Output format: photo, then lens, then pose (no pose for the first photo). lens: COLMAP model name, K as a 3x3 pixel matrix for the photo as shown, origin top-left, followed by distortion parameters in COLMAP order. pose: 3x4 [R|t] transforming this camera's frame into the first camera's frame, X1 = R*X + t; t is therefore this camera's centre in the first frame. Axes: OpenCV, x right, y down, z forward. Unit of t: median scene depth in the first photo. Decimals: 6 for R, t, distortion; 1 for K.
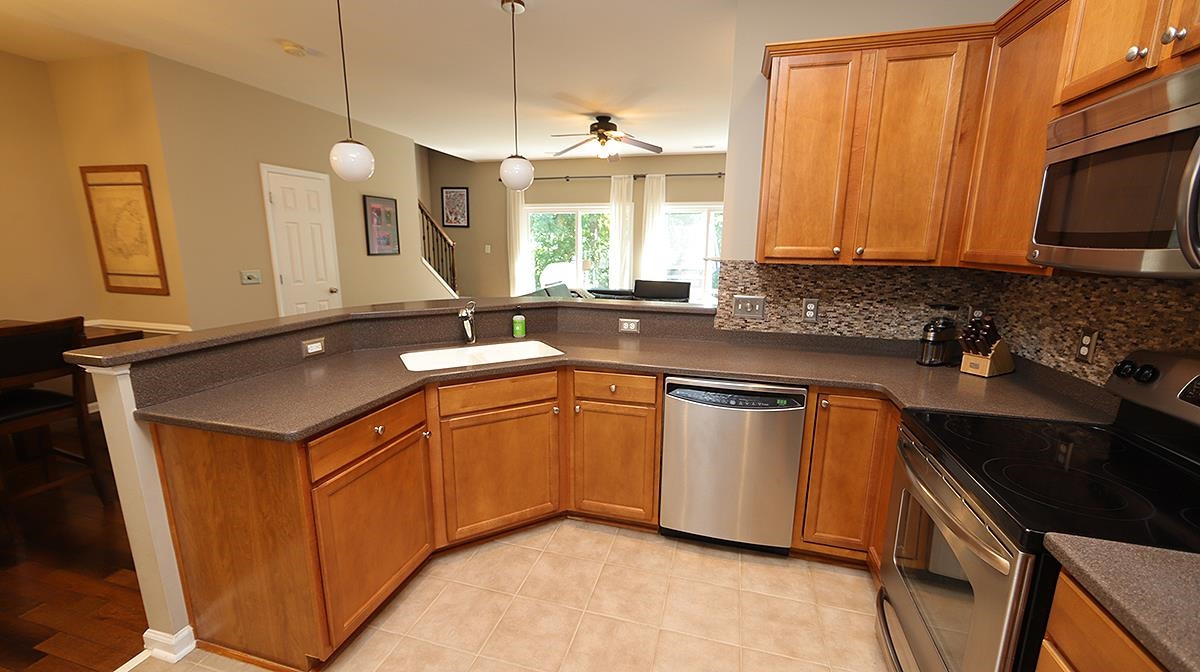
lens RADIAL K [[466.4, 0, 599.2], [0, 466.4, 339.3], [0, 0, 1]] dist [0.002262, -0.000236]
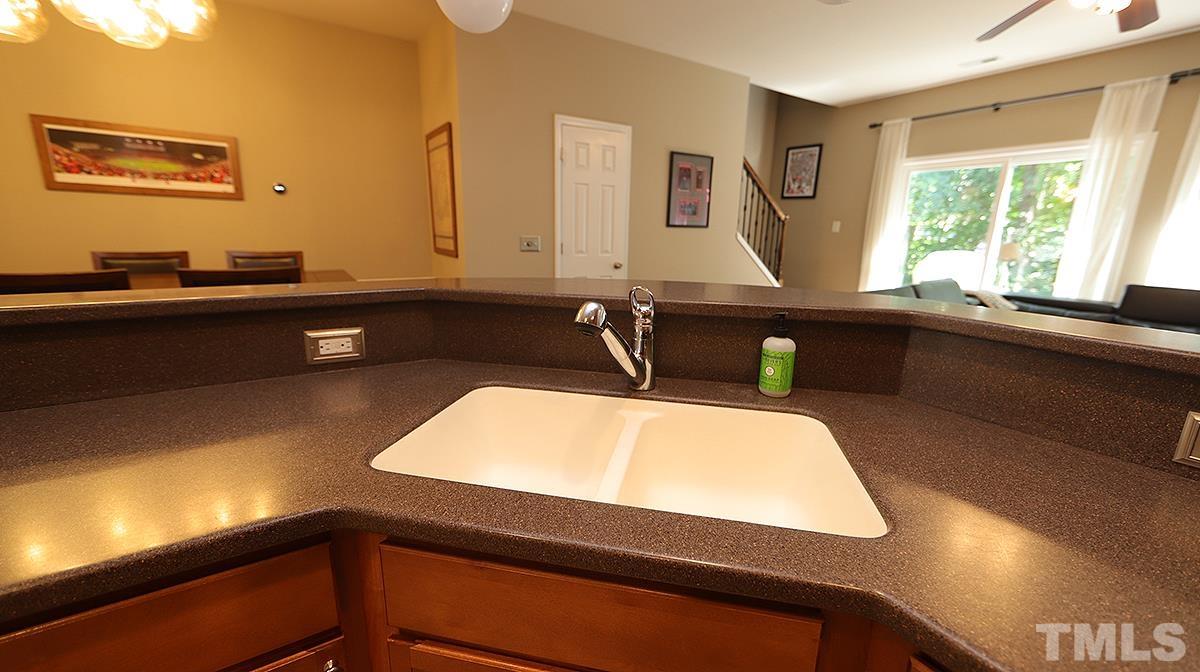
lens RADIAL K [[470.0, 0, 604.1], [0, 470.0, 336.6], [0, 0, 1]] dist [0.006972, -0.000066]
pose [[0.752591, 0.153987, -0.640231, -0.014014], [-0.145261, 0.987144, 0.066672, -0.021494], [0.642267, 0.042824, 0.765284, 0.234713]]
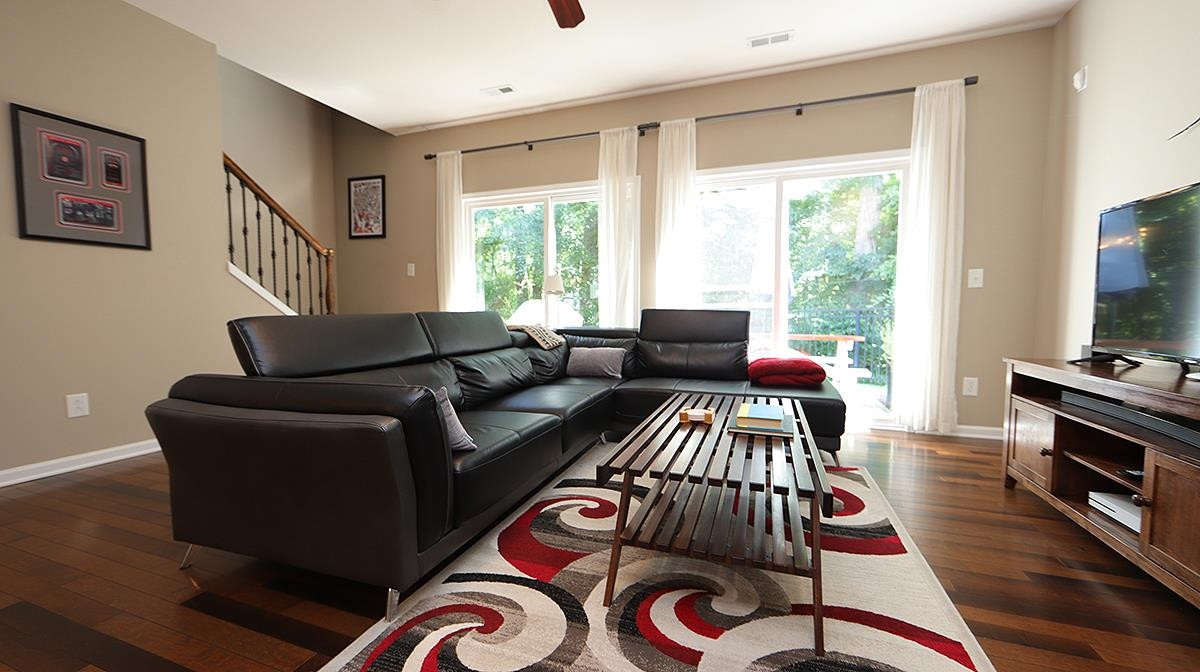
lens RADIAL K [[466.4, 0, 599.3], [0, 466.4, 335.9], [0, 0, 1]] dist [0.002262, -0.000236]
pose [[0.997019, -0.004912, -0.076994, 0.069122], [-0.005986, 0.990037, -0.140677, -0.021921], [0.076918, 0.140719, 0.987057, 0.477113]]
